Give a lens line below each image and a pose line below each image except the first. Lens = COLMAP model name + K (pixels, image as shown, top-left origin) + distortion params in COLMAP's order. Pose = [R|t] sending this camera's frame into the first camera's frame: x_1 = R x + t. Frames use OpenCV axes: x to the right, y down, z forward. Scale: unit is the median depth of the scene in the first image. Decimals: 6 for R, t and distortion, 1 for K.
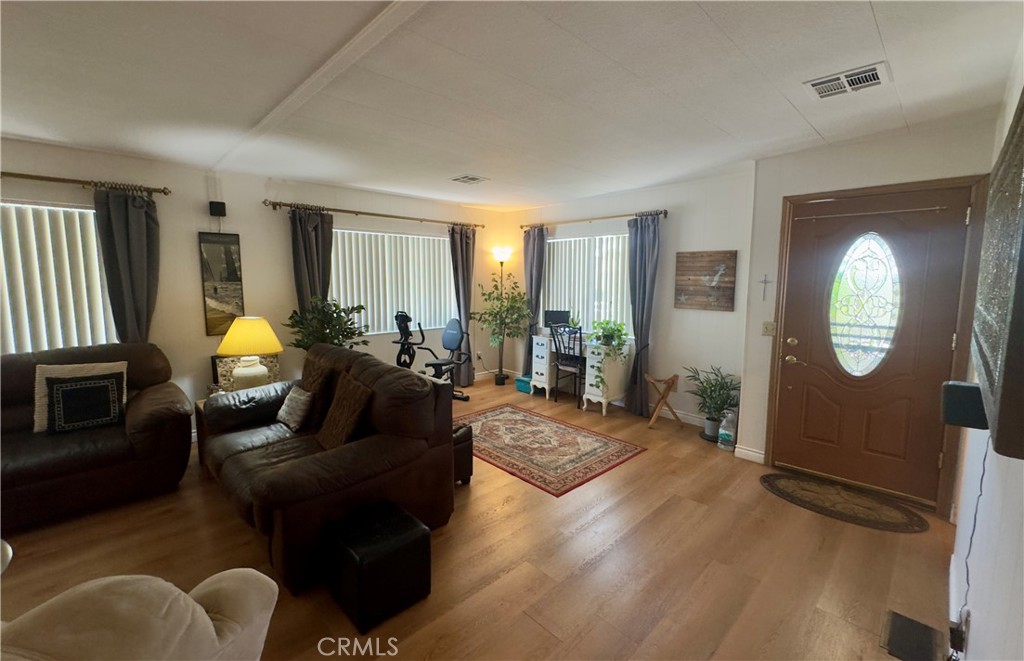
lens RADIAL K [[428.2, 0, 509.3], [0, 428.2, 321.5], [0, 0, 1]] dist [-0.002476, -0.000587]
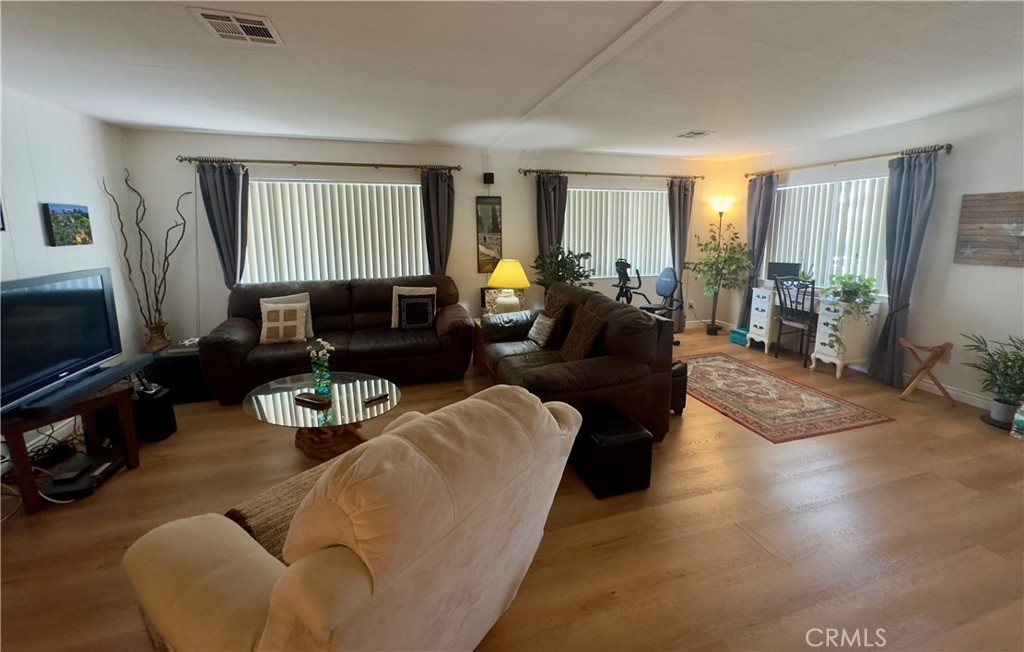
lens RADIAL K [[408.2, 0, 513.8], [0, 408.2, 287.0], [0, 0, 1]] dist [-0.000077, 0.000348]
pose [[0.892290, 0.055535, -0.448034, -0.019974], [-0.038466, 0.998149, 0.047114, 0.012041], [0.449821, -0.024806, 0.892774, -0.104052]]
